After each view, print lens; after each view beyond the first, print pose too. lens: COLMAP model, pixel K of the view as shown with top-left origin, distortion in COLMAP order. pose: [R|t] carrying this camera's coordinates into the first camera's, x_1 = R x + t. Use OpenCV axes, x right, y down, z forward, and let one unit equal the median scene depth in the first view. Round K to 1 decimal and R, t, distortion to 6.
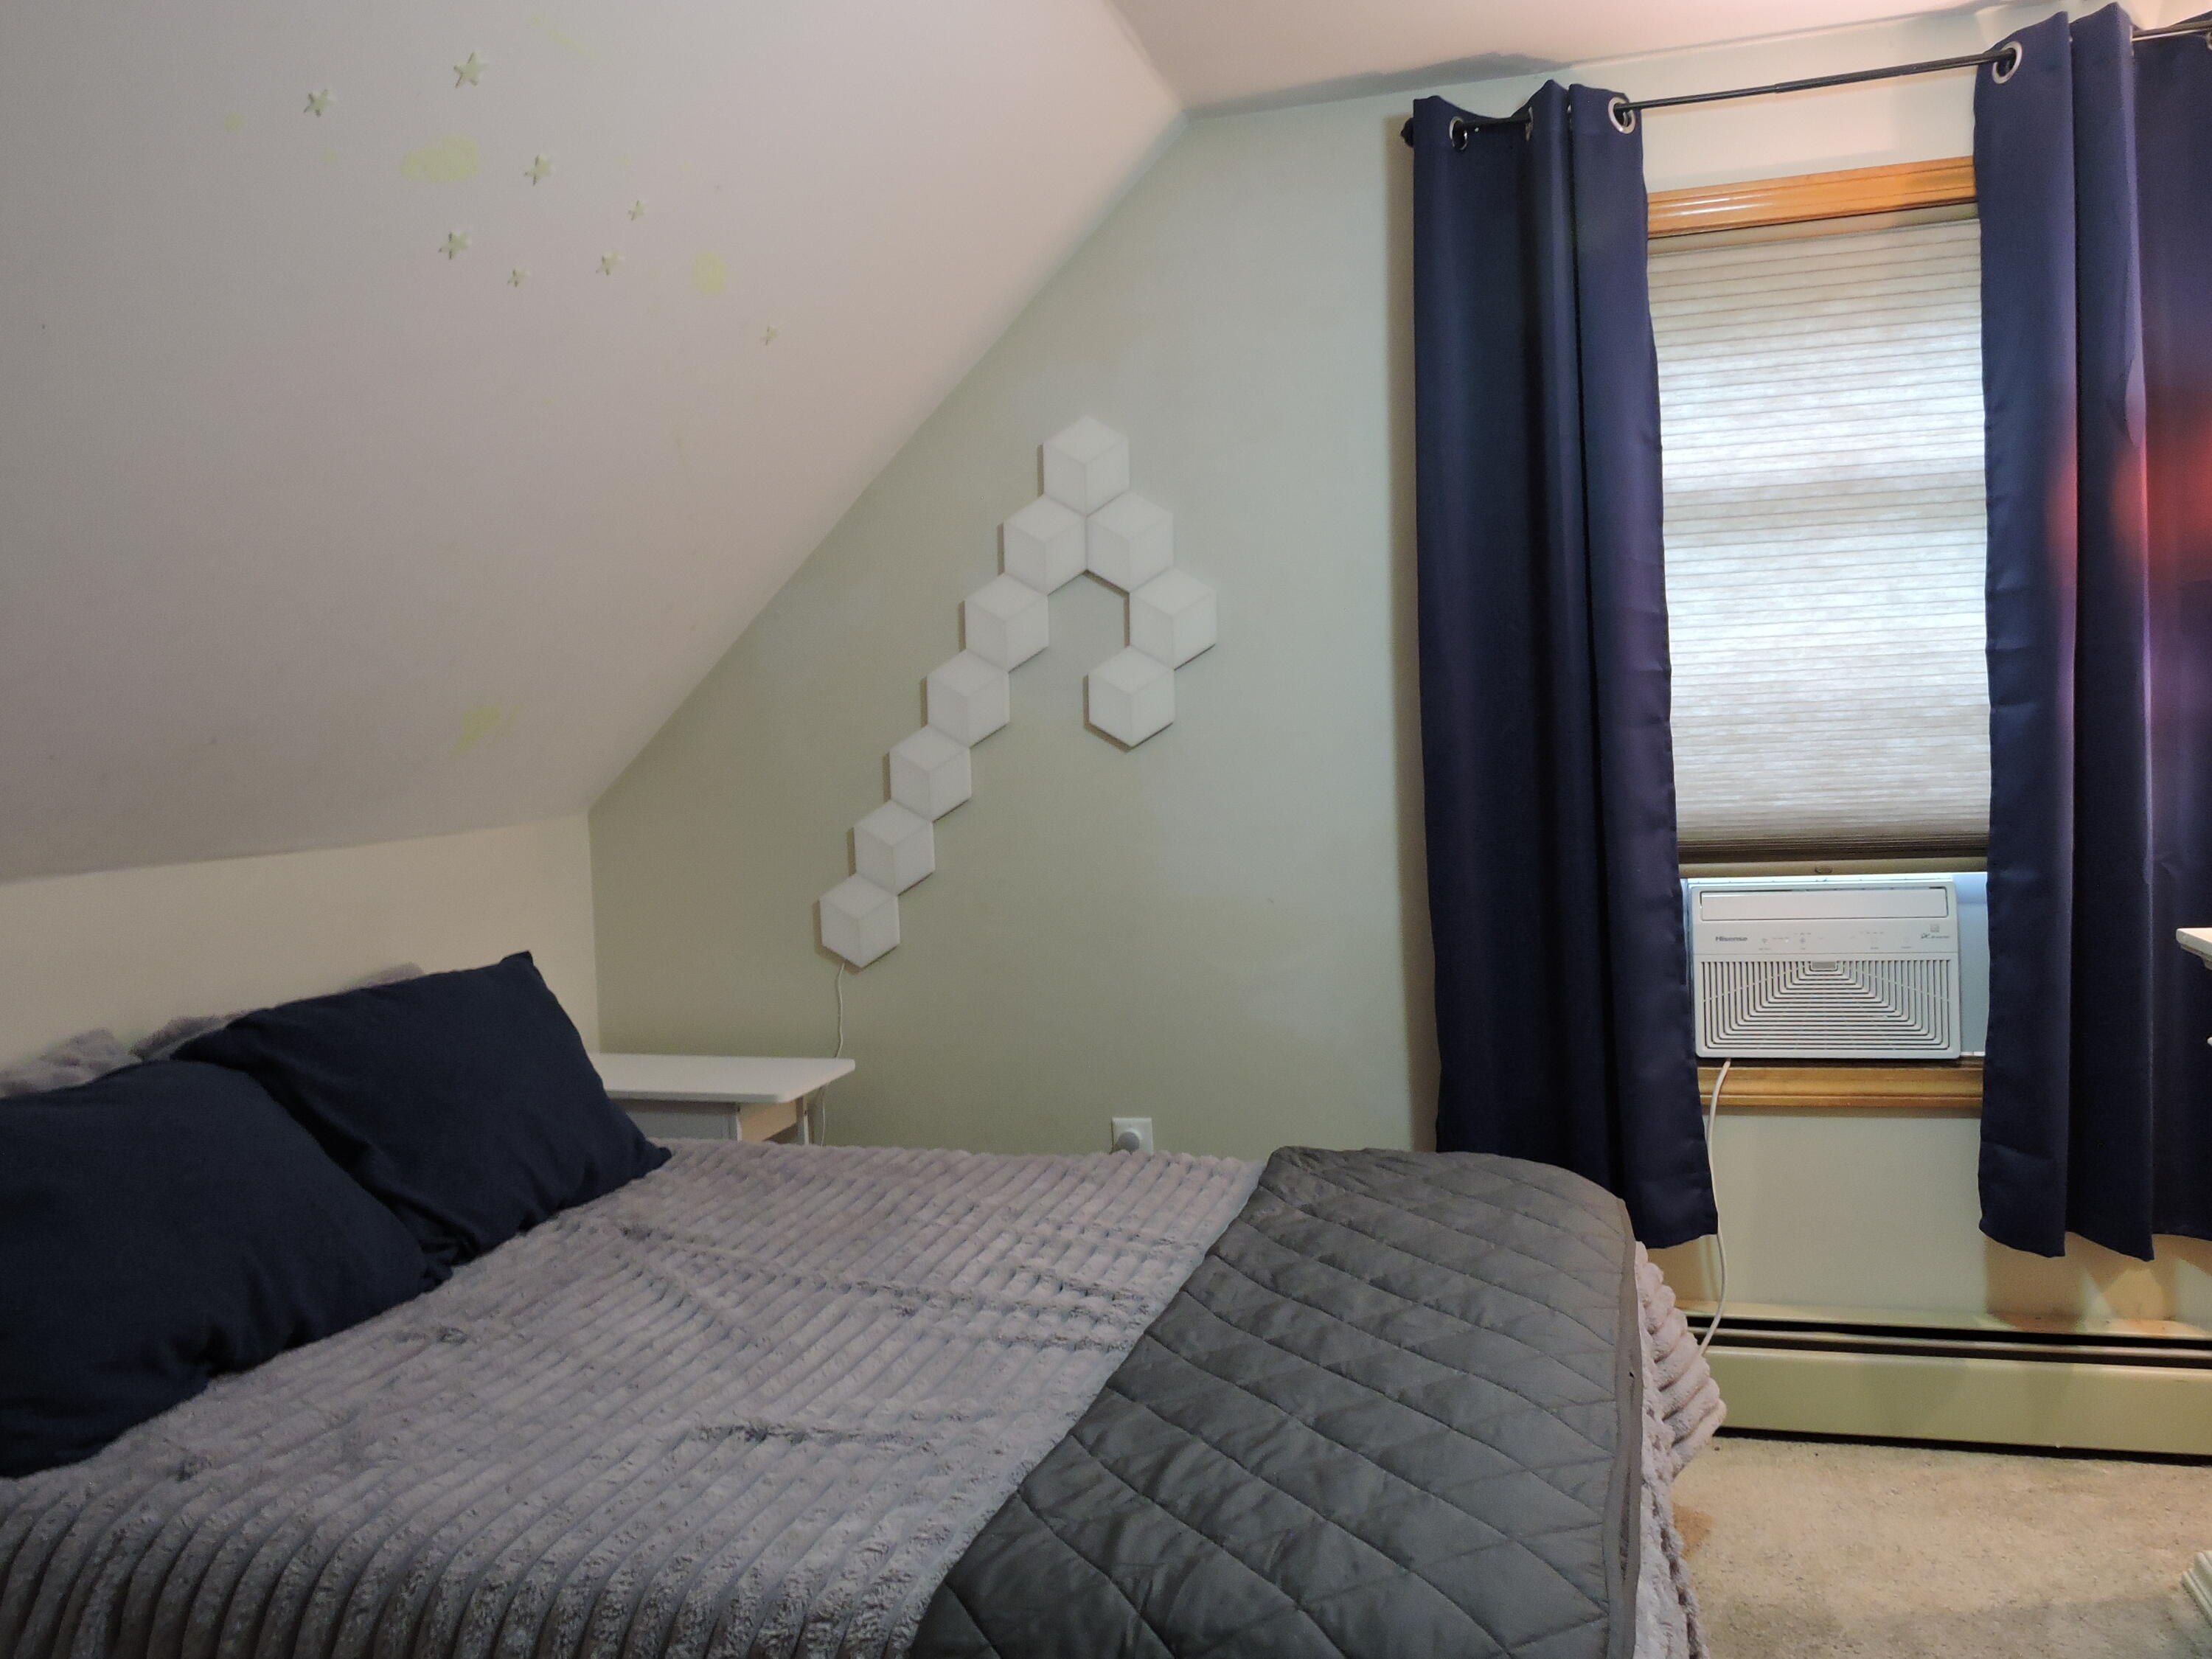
lens RADIAL K [[1730.7, 0, 1106.0], [0, 1730.7, 829.5], [0, 0, 1]] dist [-0.012087, 0.000419]
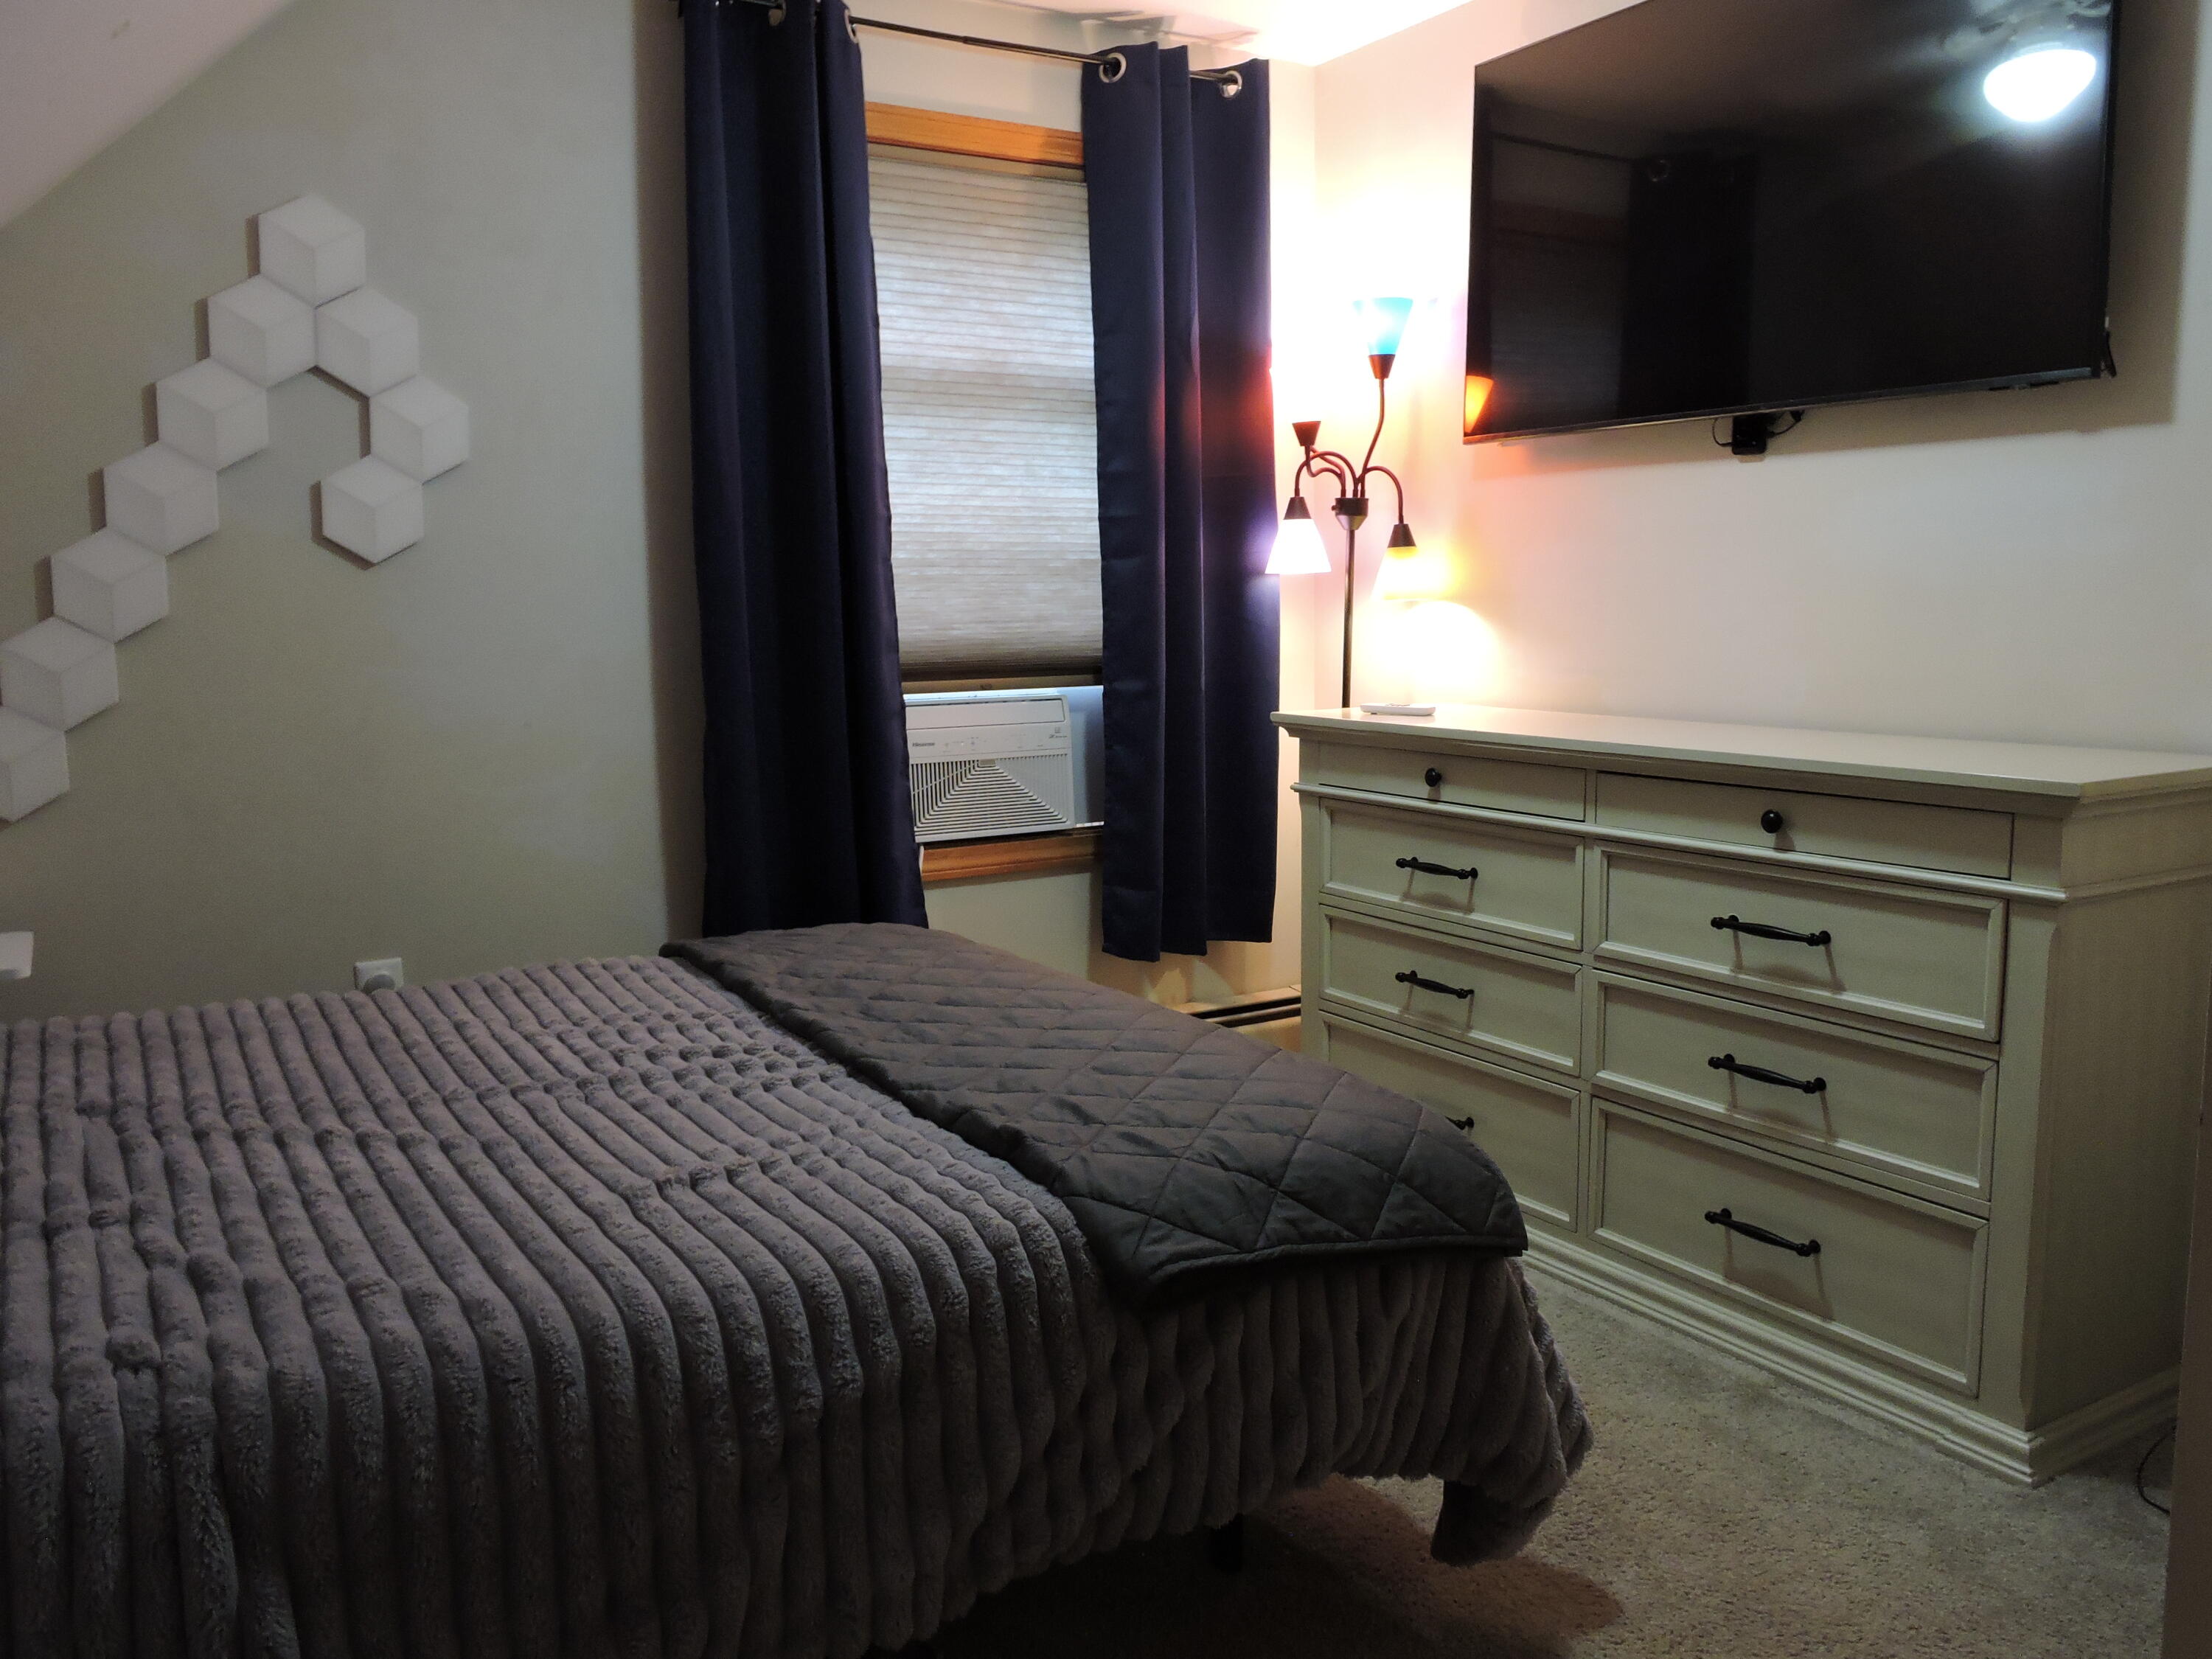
lens RADIAL K [[1730.7, 0, 1106.0], [0, 1730.7, 829.5], [0, 0, 1]] dist [-0.012087, 0.000419]
pose [[0.690866, -0.060267, 0.720467, -0.443069], [0.016261, 0.997563, 0.067854, 0.043776], [-0.722800, -0.035162, 0.690162, 0.066625]]
